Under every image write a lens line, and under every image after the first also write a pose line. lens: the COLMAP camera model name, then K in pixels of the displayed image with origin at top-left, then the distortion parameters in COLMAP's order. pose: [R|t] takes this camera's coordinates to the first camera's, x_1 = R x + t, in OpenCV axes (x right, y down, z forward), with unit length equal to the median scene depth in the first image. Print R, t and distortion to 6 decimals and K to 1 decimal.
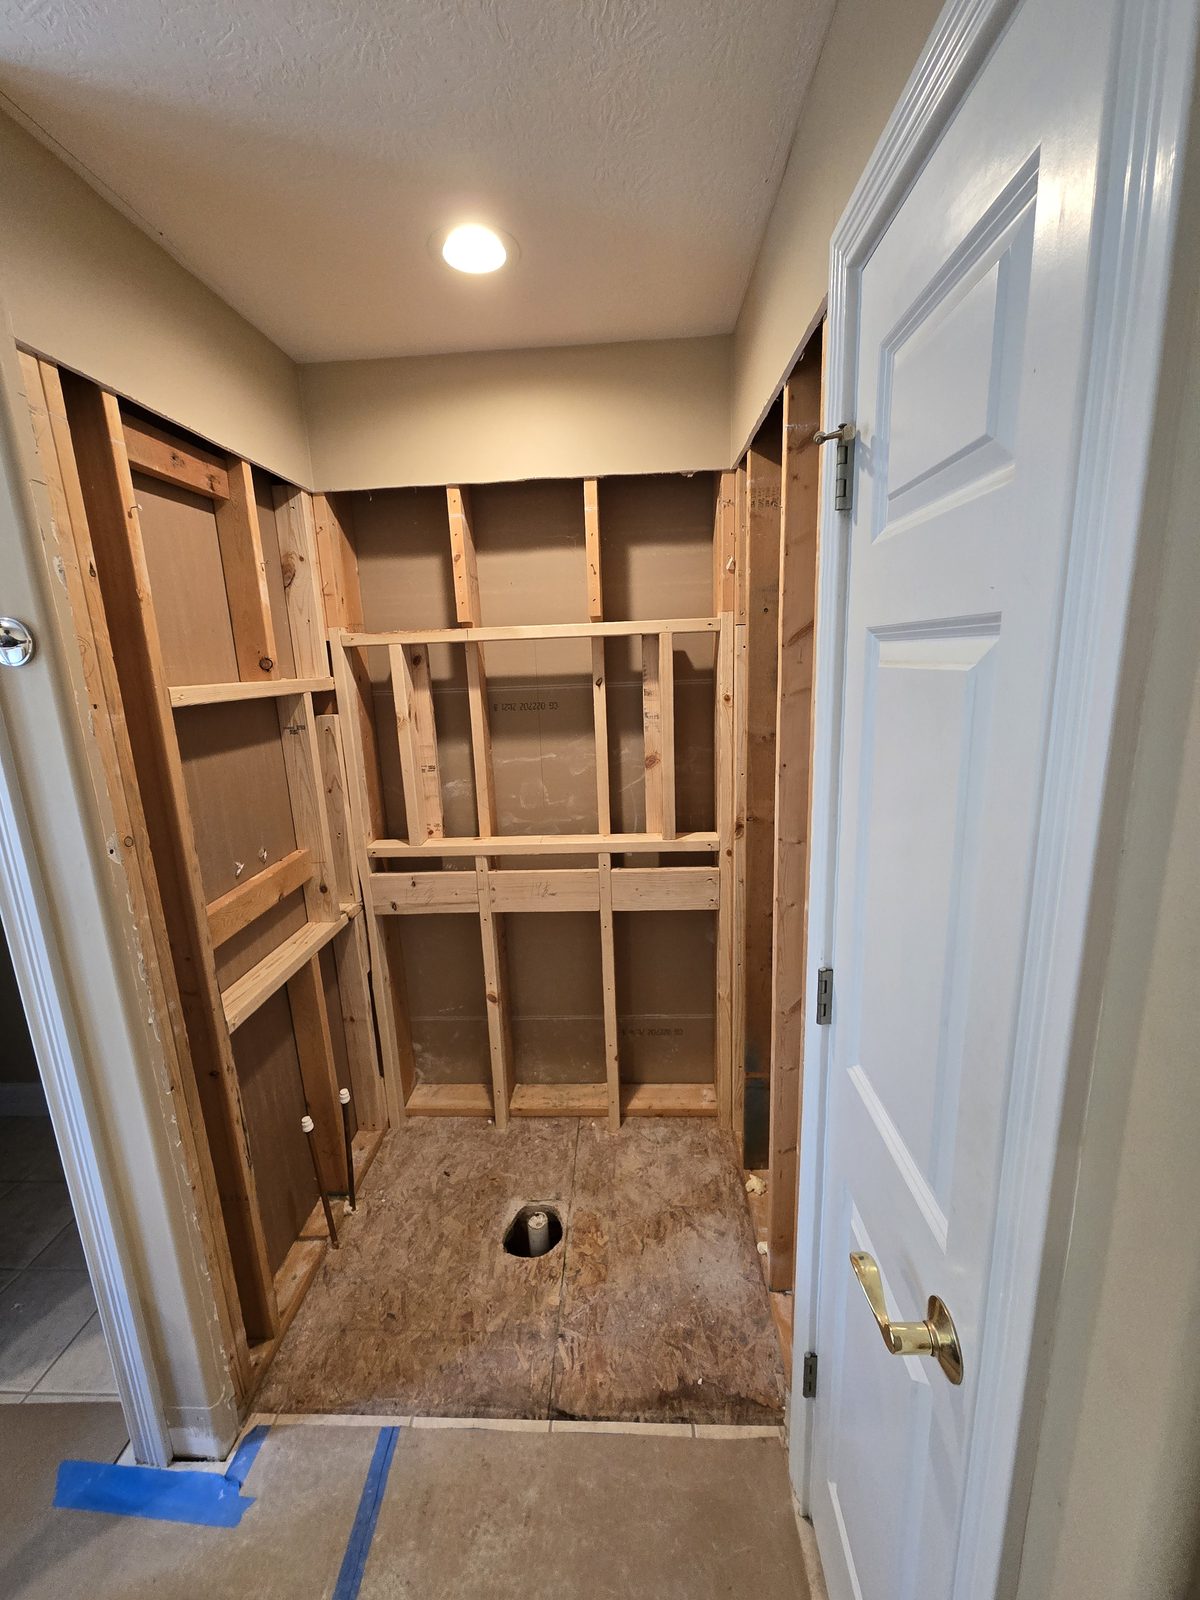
lens RADIAL K [[657.5, 0, 592.9], [0, 657.5, 801.9], [0, 0, 1]] dist [0.001096, 0.000175]
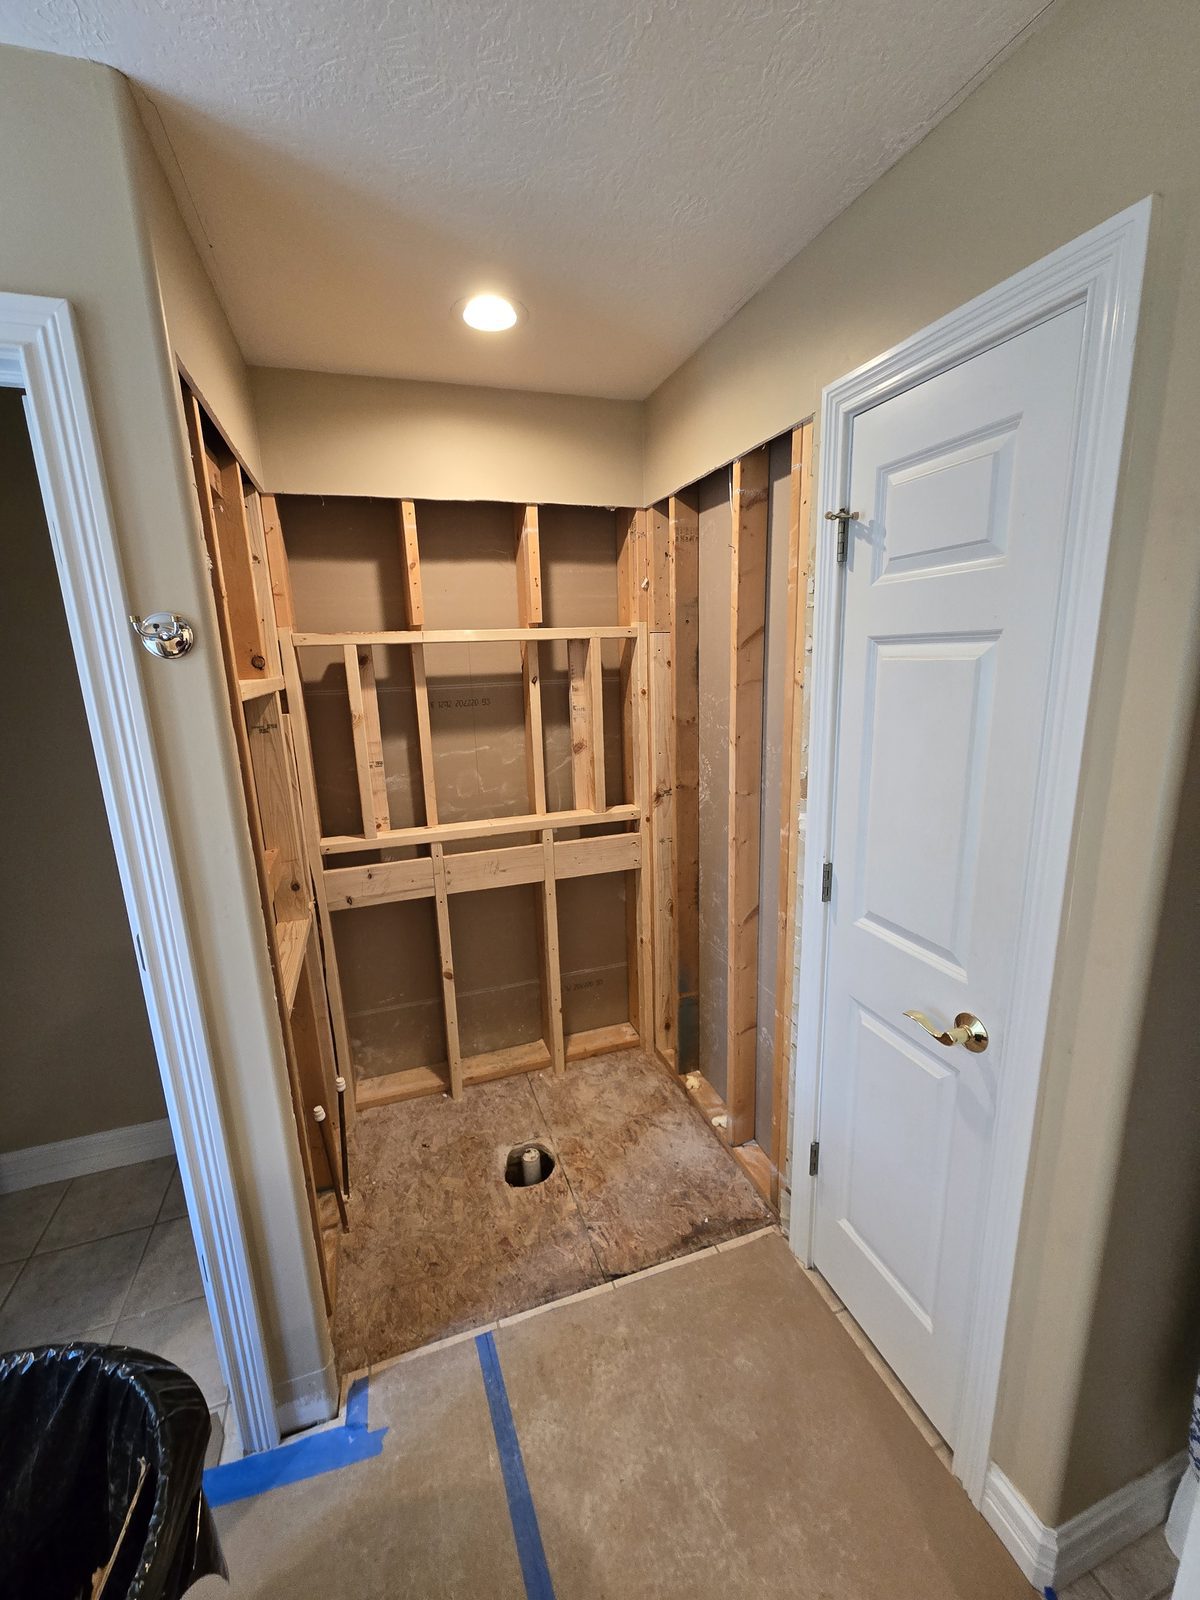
lens RADIAL K [[657.2, 0, 594.6], [0, 657.2, 800.8], [0, 0, 1]] dist [-0.001160, -0.000437]
pose [[0.929571, -0.073222, 0.361299, -0.341272], [0.077279, 0.997004, 0.003228, 0.033783], [-0.360453, 0.024920, 0.932445, -0.105278]]
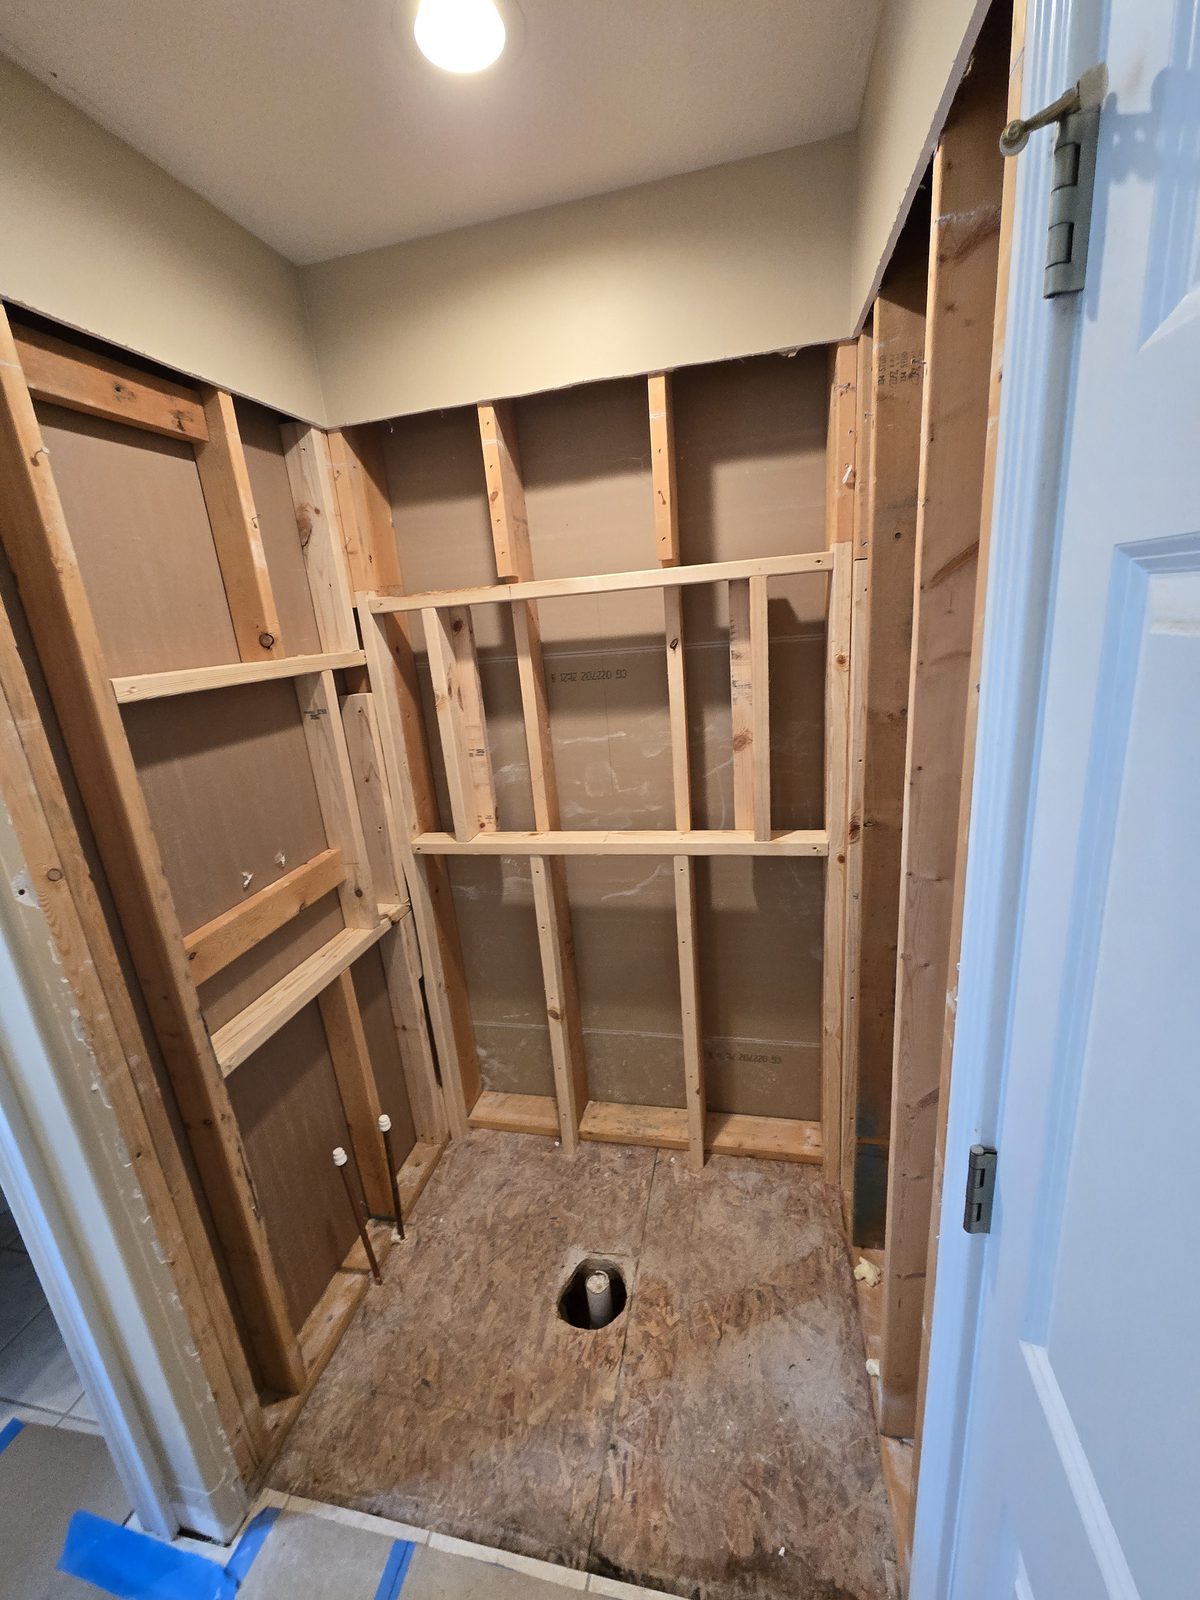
lens RADIAL K [[657.5, 0, 592.9], [0, 657.5, 801.9], [0, 0, 1]] dist [0.001096, 0.000175]
pose [[0.984193, 0.005312, -0.177018, 0.058105], [0.007169, 0.997535, 0.069796, -0.049801], [0.176952, -0.069962, 0.981730, 0.195687]]
